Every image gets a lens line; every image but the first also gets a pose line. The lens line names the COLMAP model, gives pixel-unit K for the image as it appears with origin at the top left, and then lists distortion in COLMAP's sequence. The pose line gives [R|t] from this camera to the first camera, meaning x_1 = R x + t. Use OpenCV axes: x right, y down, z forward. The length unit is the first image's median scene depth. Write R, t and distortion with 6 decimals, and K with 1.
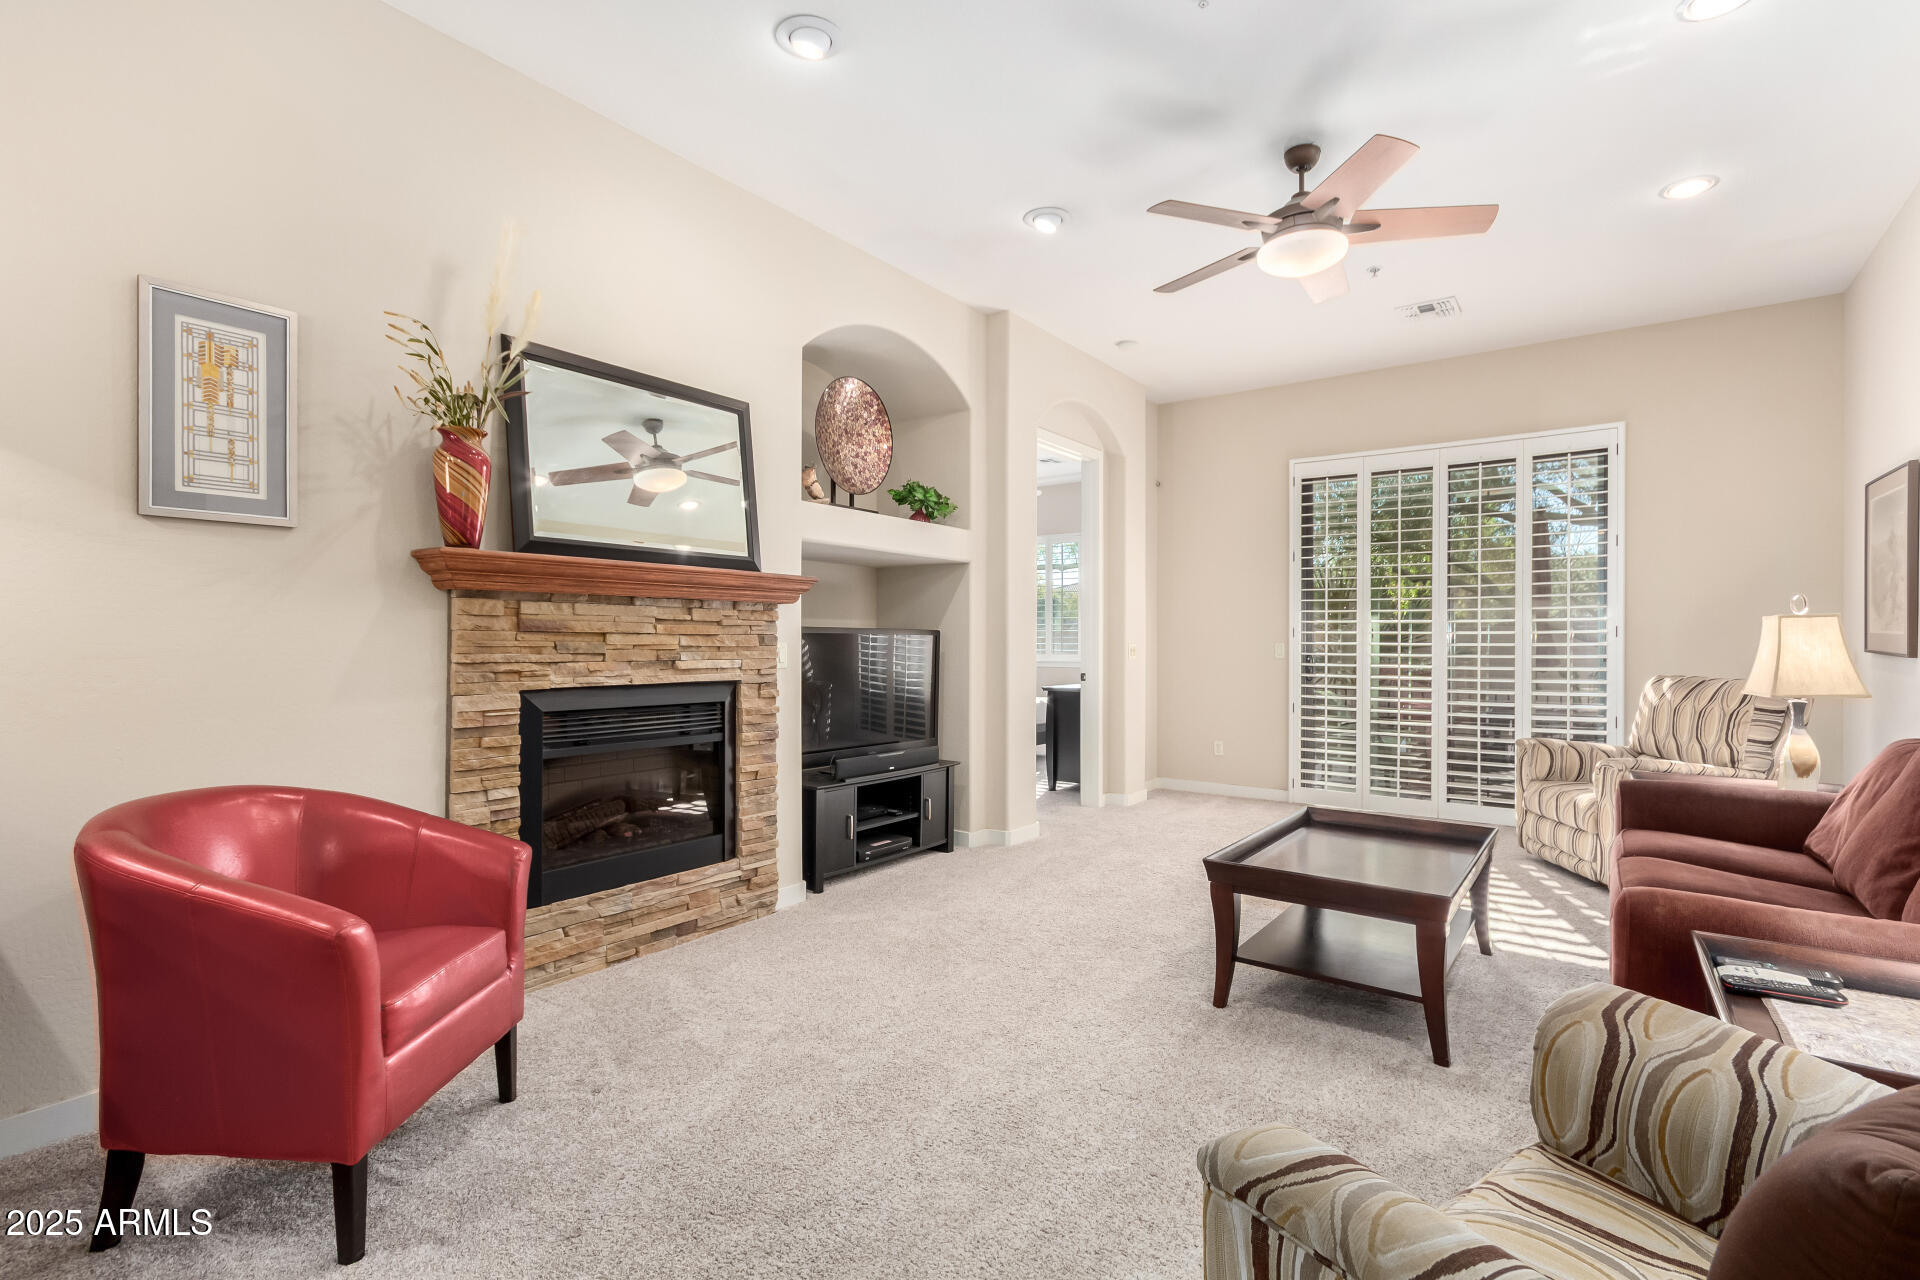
lens RADIAL K [[900.3, 0, 960.0], [0, 900.3, 640.0], [0, 0, 1]] dist [0.001069, 0.000951]
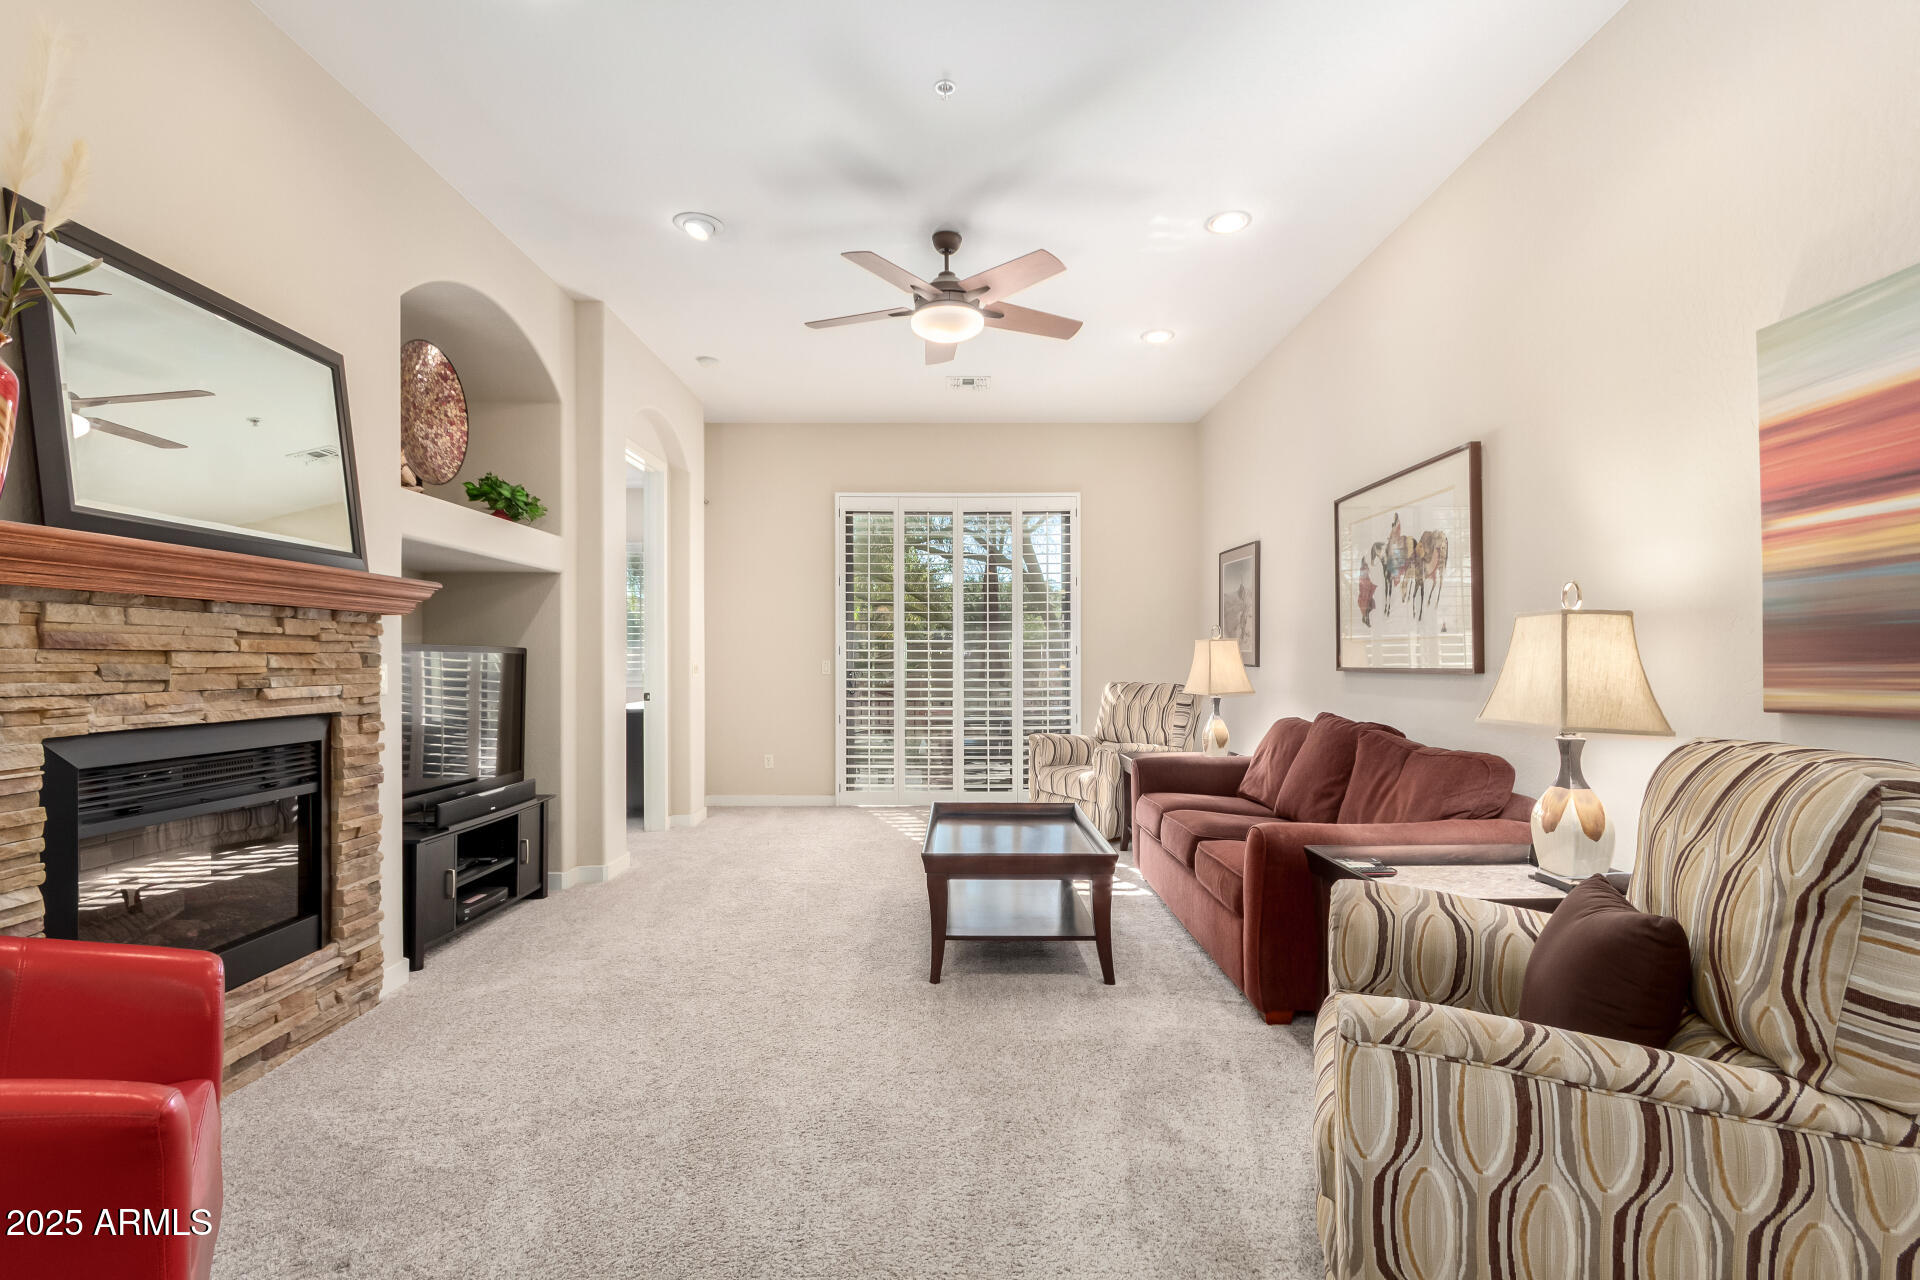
lens RADIAL K [[893.5, 0, 964.0], [0, 893.5, 655.2], [0, 0, 1]] dist [0.002939, 0.000002]
pose [[0.802839, -0.002479, 0.596191, -0.286984], [0.003982, 0.999991, -0.001204, -0.001080], [-0.596183, 0.003341, 0.802842, 0.064233]]
